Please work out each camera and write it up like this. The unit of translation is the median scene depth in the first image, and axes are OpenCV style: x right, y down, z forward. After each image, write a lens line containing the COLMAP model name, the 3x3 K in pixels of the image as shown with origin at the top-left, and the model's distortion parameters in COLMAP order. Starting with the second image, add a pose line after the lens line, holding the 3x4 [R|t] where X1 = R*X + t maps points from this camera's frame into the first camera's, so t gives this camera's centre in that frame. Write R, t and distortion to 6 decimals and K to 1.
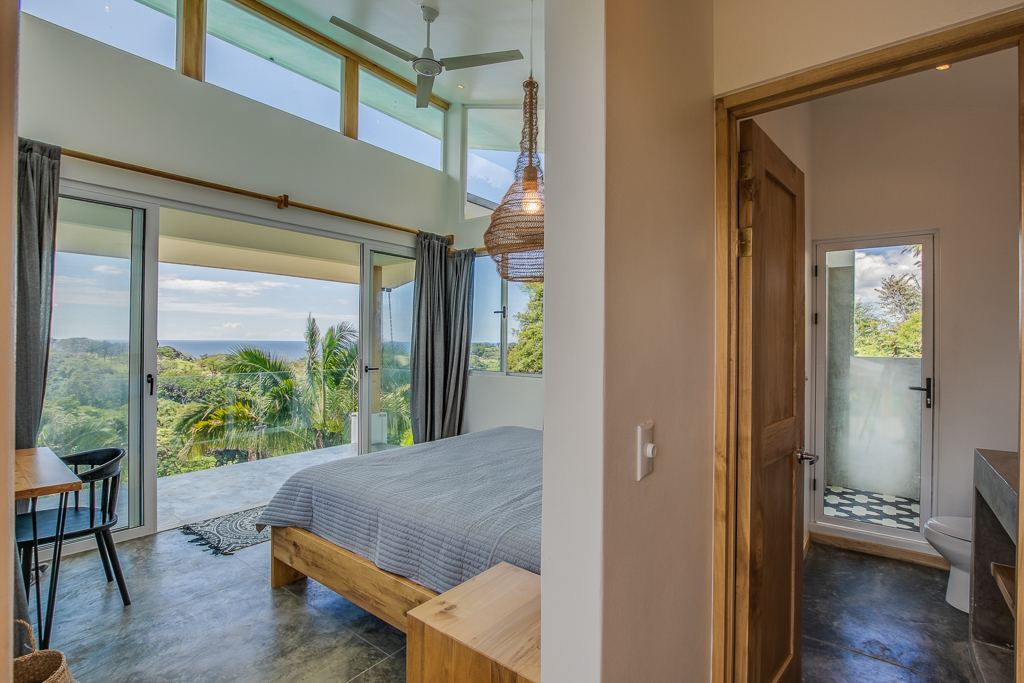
lens RADIAL K [[484.0, 0, 525.6], [0, 484.0, 338.1], [0, 0, 1]] dist [-0.027555, 0.004180]
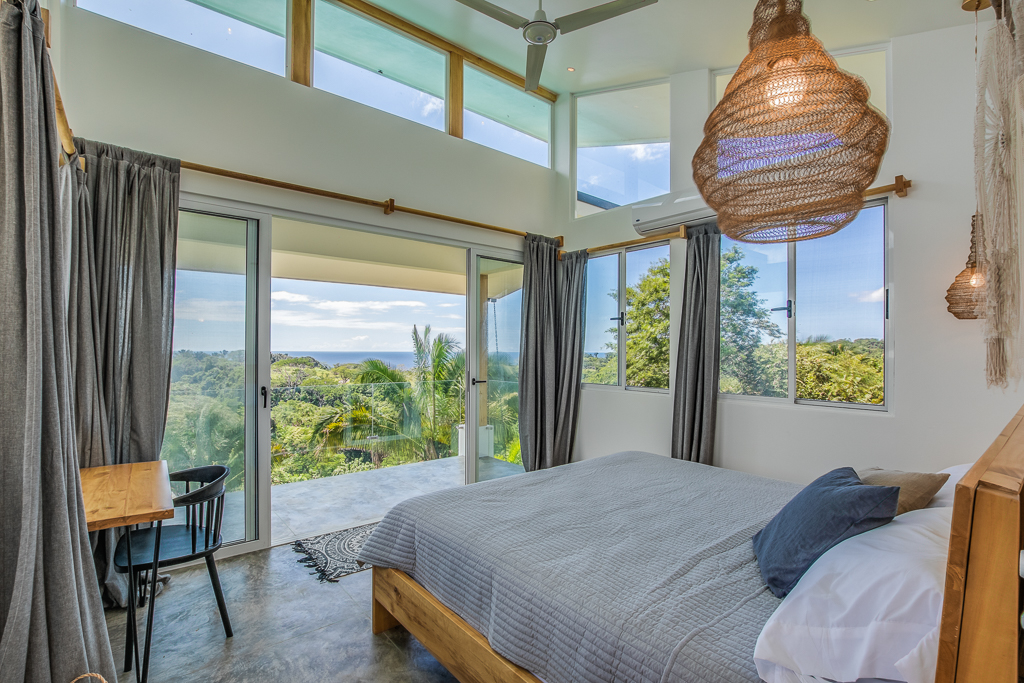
lens RADIAL K [[473.3, 0, 511.8], [0, 473.3, 349.2], [0, 0, 1]] dist [-0.023327, 0.000580]
pose [[0.972671, -0.005163, -0.232131, -0.059743], [0.005601, 0.999984, 0.001230, 0.000033], [0.232121, -0.002496, 0.972684, 0.165897]]
